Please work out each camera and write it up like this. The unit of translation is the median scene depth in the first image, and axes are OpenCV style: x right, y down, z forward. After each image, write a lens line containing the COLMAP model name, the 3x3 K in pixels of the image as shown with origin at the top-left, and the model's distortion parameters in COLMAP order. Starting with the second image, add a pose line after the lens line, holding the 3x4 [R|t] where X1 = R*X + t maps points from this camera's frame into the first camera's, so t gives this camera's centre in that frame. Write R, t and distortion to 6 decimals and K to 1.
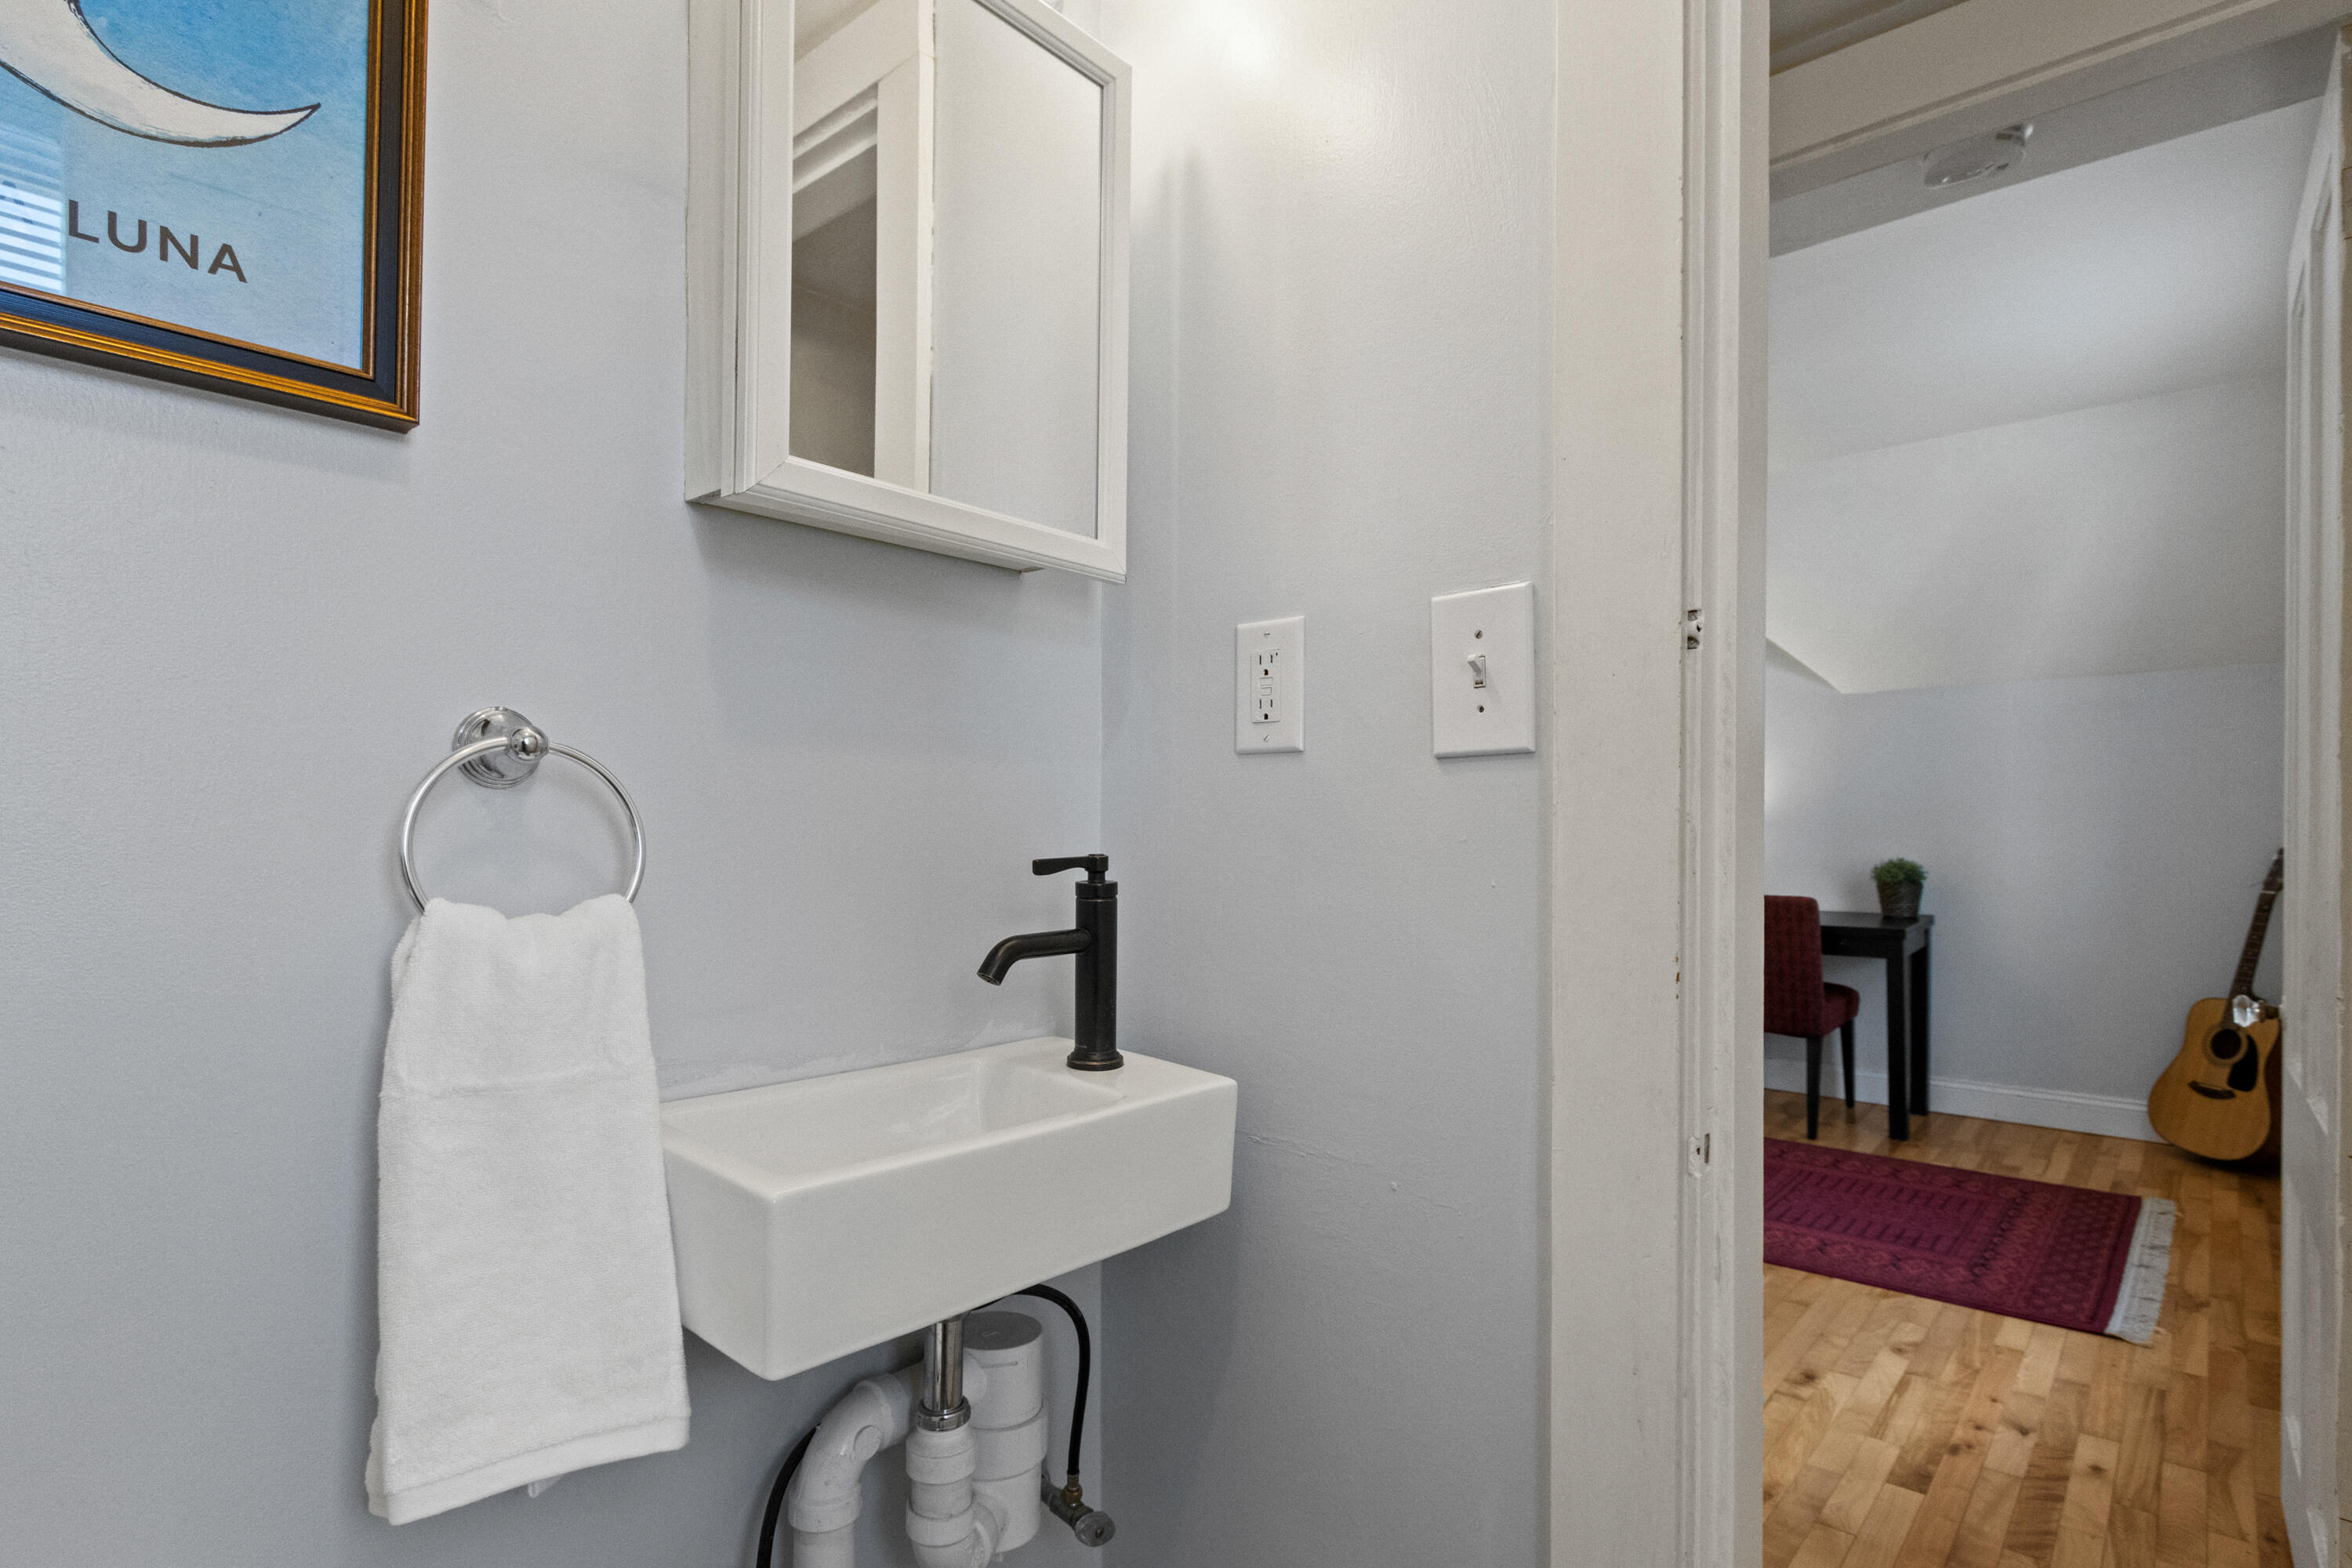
lens RADIAL K [[1195.5, 0, 1177.1], [0, 1195.5, 809.1], [0, 0, 1]] dist [0.000015, 0.000009]
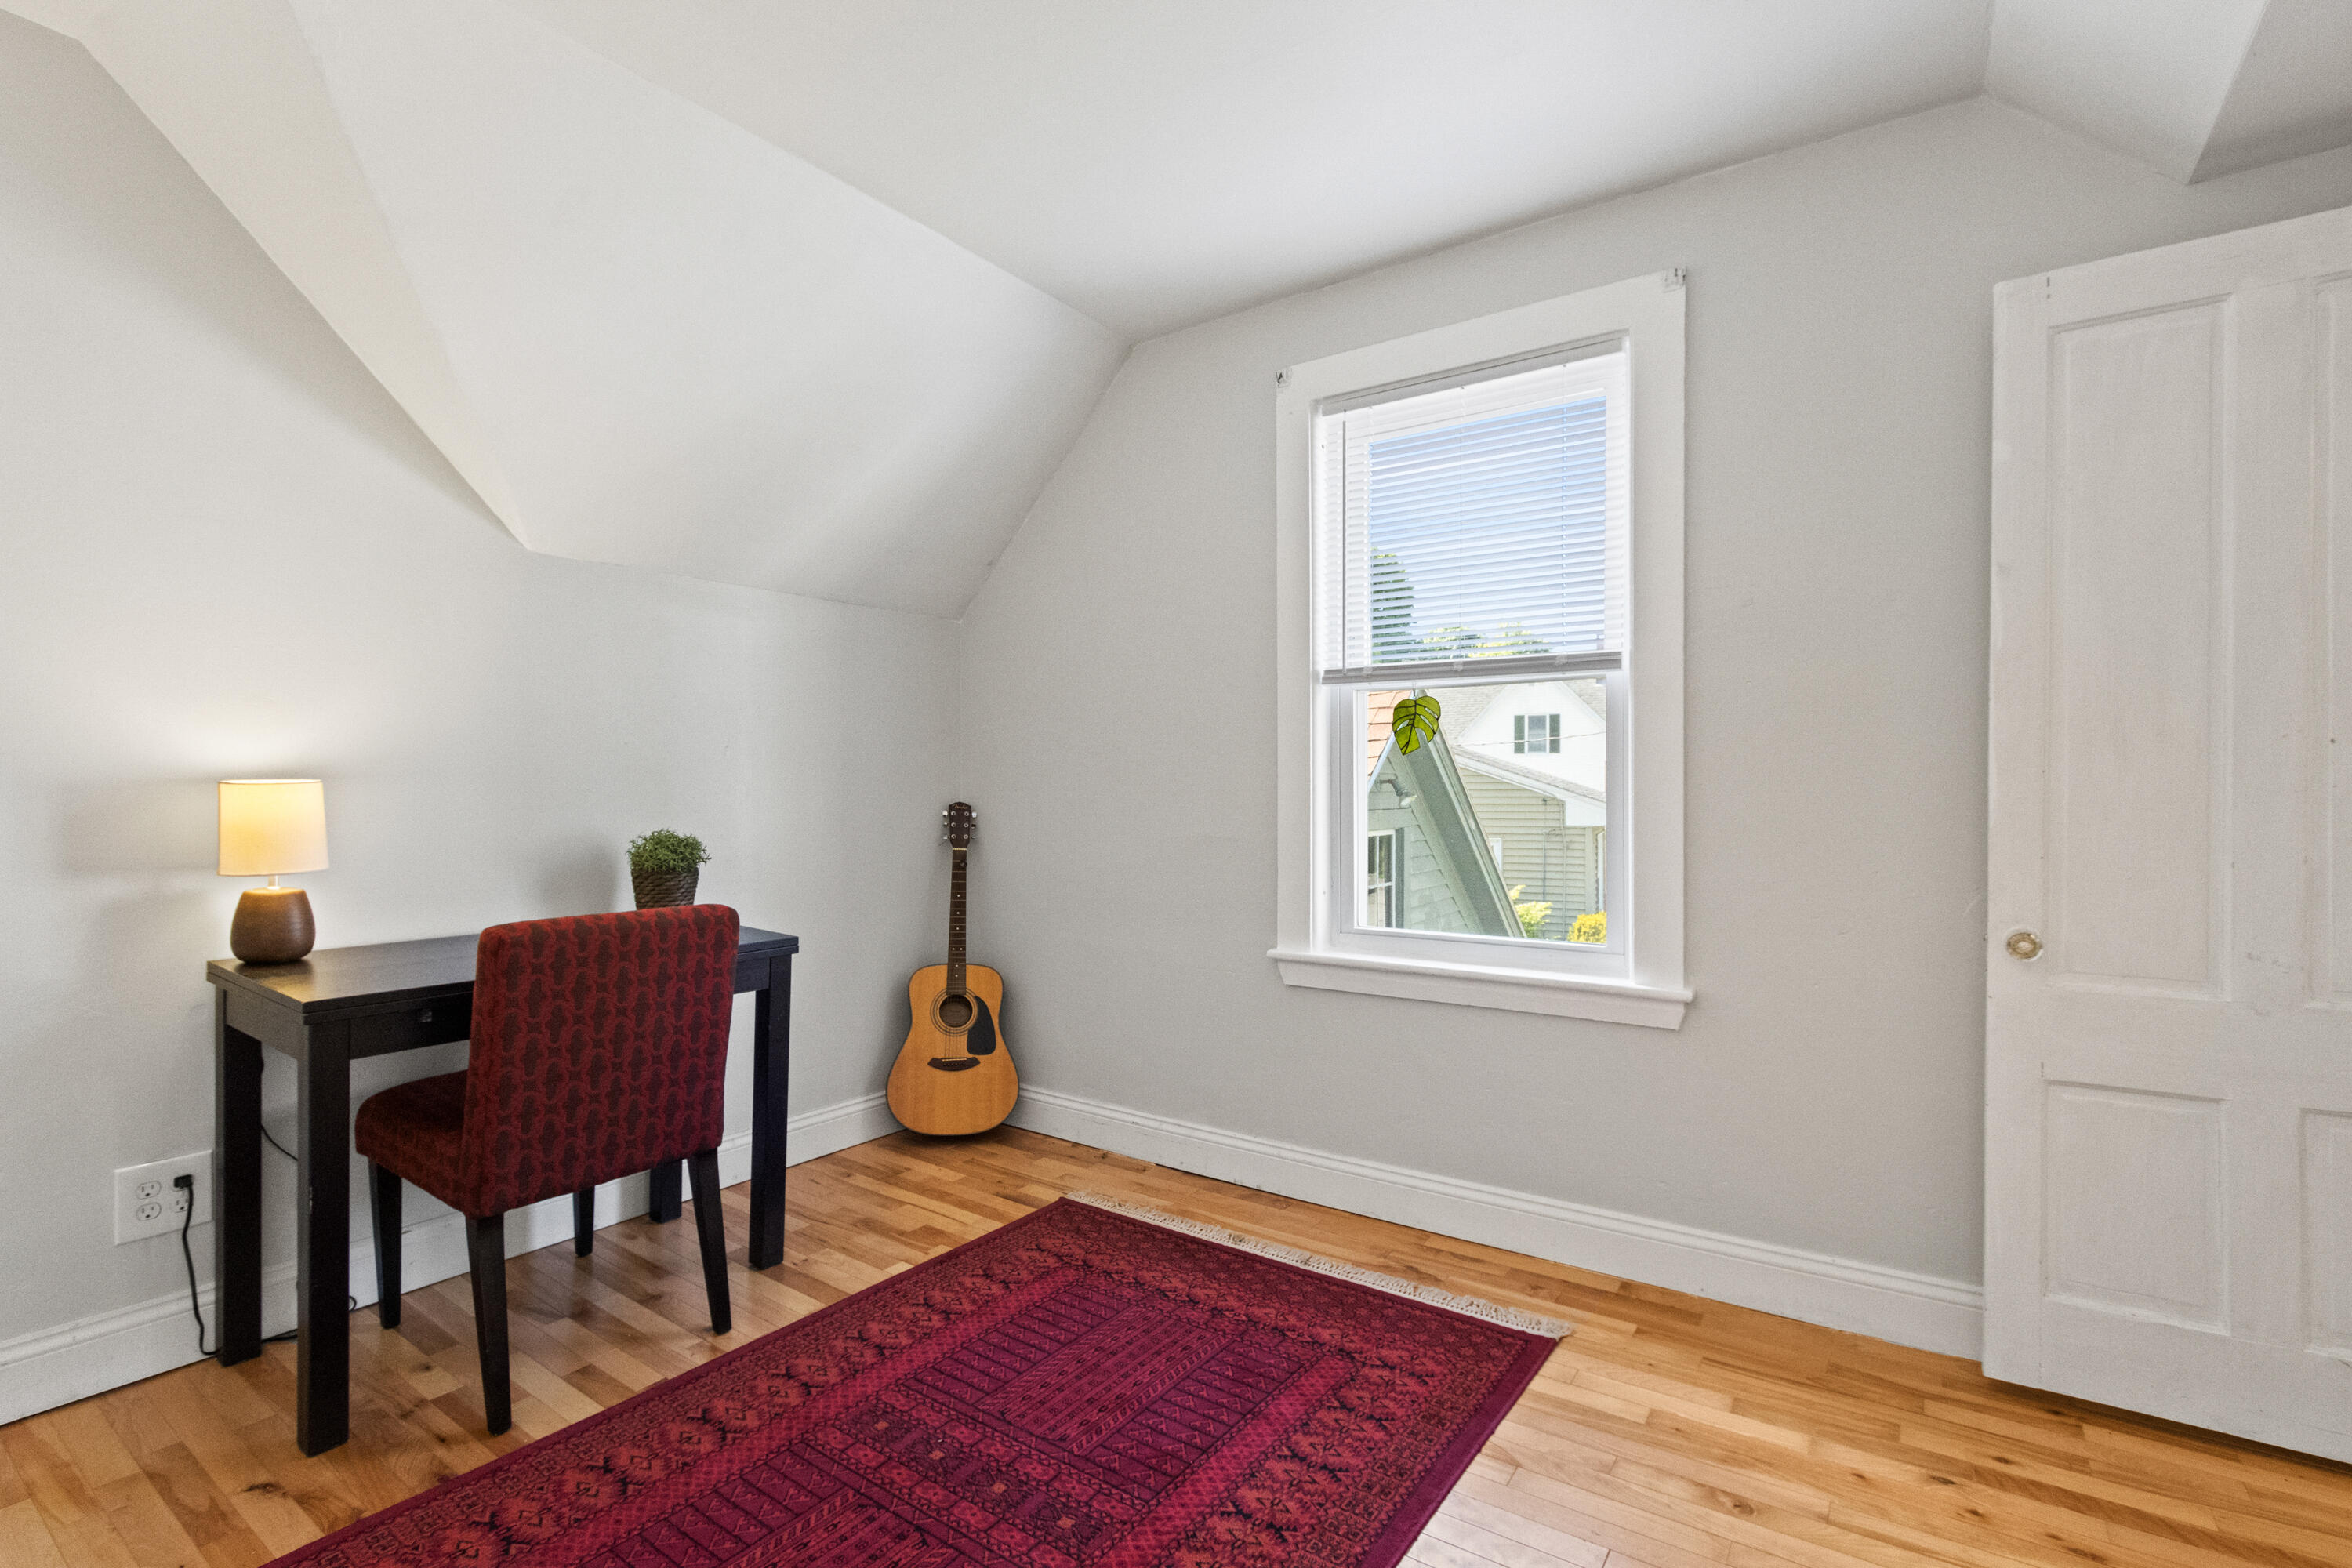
lens RADIAL K [[1100.6, 0, 1176.0], [0, 1100.6, 784.0], [0, 0, 1]] dist [-0.000880, 0.000026]
pose [[-0.098951, 0.002142, 0.995090, -0.010138], [-0.008317, 0.999961, -0.002980, 0.018766], [-0.995058, -0.008571, -0.098929, 0.948021]]
